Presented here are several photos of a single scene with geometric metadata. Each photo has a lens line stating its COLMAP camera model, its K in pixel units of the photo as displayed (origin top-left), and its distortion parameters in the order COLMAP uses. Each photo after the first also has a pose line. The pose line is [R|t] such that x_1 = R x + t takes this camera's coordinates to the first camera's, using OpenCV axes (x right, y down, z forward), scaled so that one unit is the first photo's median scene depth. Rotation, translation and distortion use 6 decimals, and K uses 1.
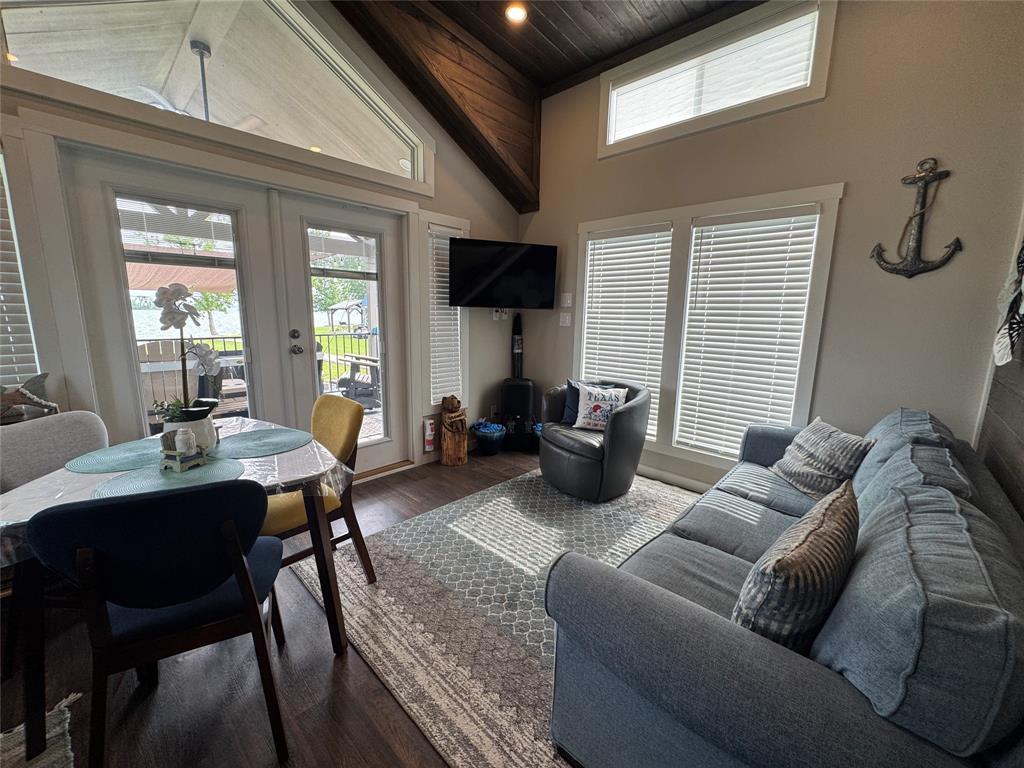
lens RADIAL K [[408.5, 0, 506.6], [0, 408.5, 384.6], [0, 0, 1]] dist [0.001909, -0.001060]
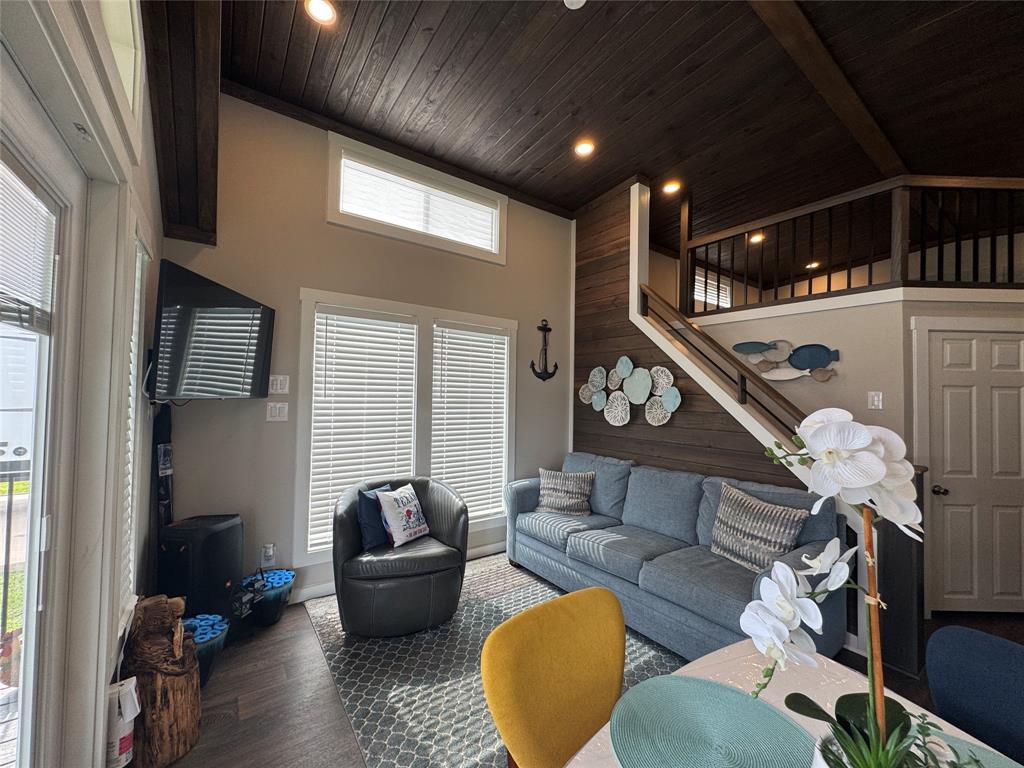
lens RADIAL K [[408.5, 0, 513.0], [0, 408.5, 387.0], [0, 0, 1]] dist [0.001909, -0.001060]
pose [[0.188116, 0.006194, 0.982127, -0.840302], [0.157715, 0.986812, -0.036432, -0.201482], [-0.969401, 0.161750, 0.184658, 0.848013]]
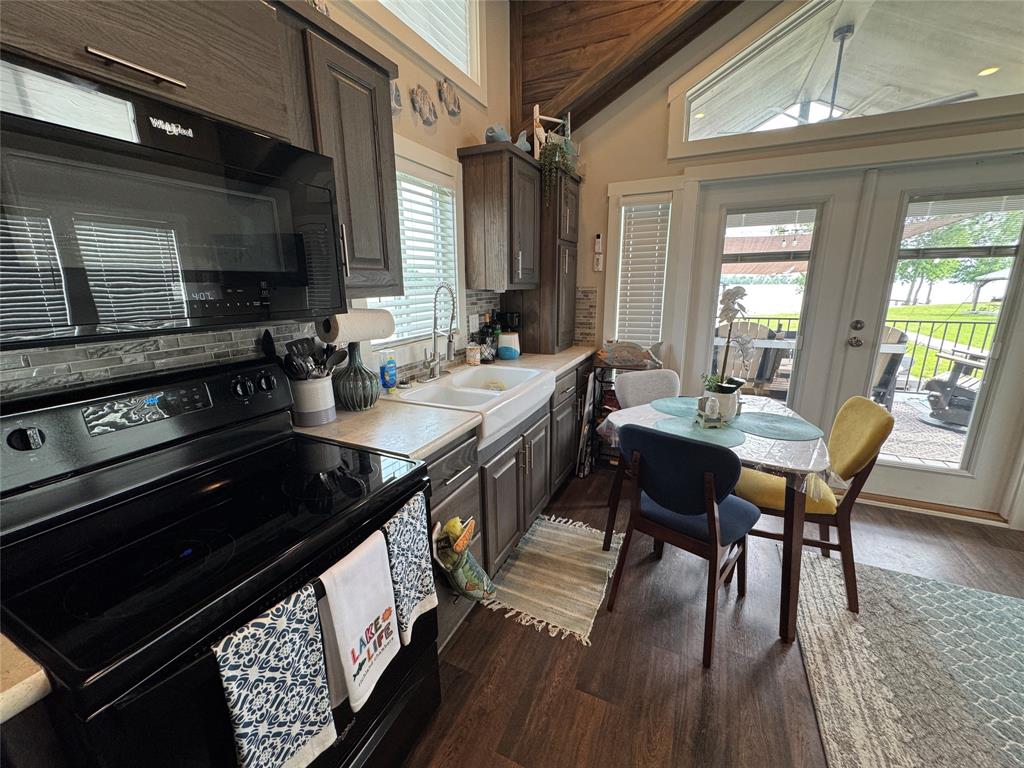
lens RADIAL K [[408.5, 0, 515.4], [0, 408.5, 383.2], [0, 0, 1]] dist [0.001909, -0.001060]
pose [[0.322483, 0.204753, -0.924165, 0.173860], [-0.148589, 0.975171, 0.164204, -0.047469], [0.934840, 0.084367, 0.344900, -0.053133]]
